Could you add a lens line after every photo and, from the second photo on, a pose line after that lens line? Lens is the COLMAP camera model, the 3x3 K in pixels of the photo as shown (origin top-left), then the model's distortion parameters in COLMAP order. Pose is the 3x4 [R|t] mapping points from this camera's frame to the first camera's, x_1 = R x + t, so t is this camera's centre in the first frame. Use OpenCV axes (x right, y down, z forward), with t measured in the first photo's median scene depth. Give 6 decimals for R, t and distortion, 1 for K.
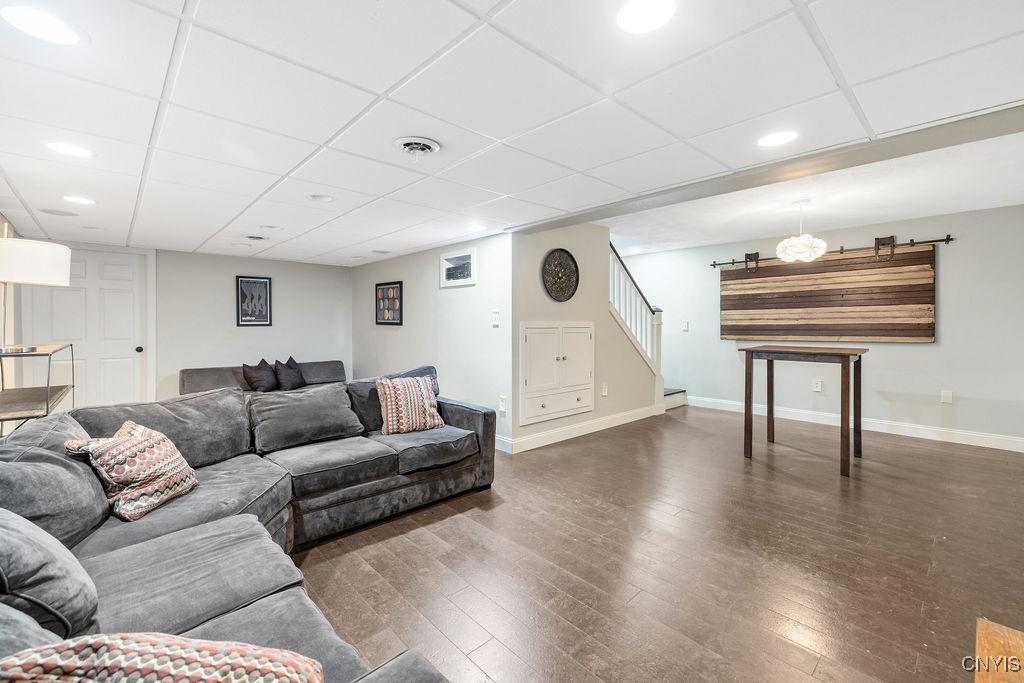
lens RADIAL K [[434.7, 0, 510.9], [0, 434.7, 326.5], [0, 0, 1]] dist [-0.000743, -0.000132]
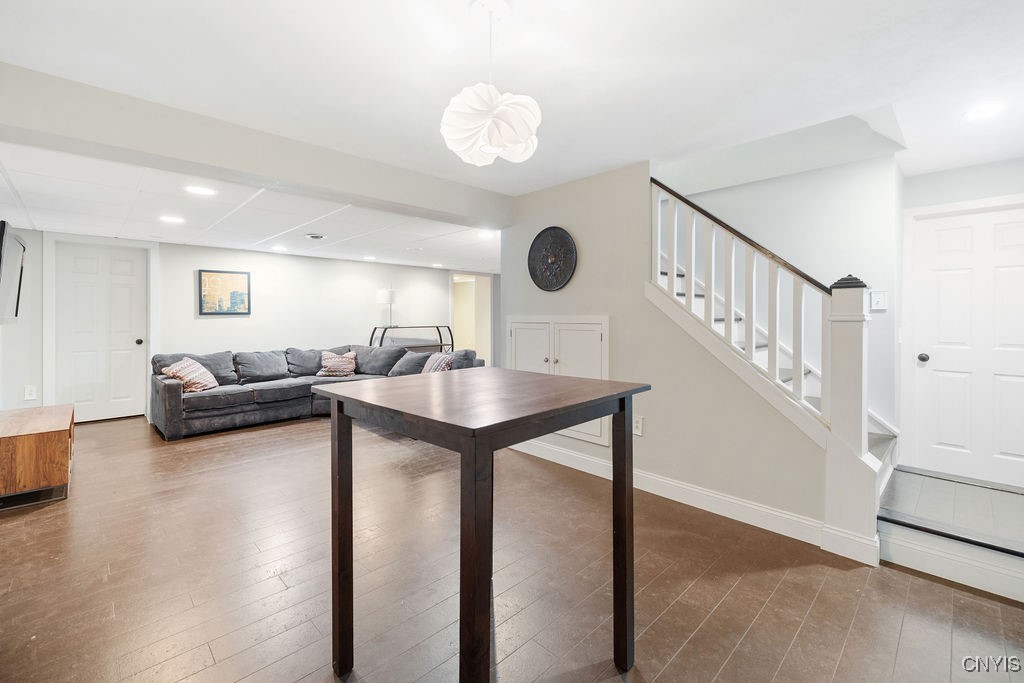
lens RADIAL K [[434.7, 0, 510.9], [0, 434.7, 326.5], [0, 0, 1]] dist [-0.000743, -0.000132]
pose [[0.014493, 0.021129, -0.999672, 0.907250], [-0.005913, 0.999761, 0.021046, -0.007032], [0.999877, 0.005606, 0.014614, 0.886548]]
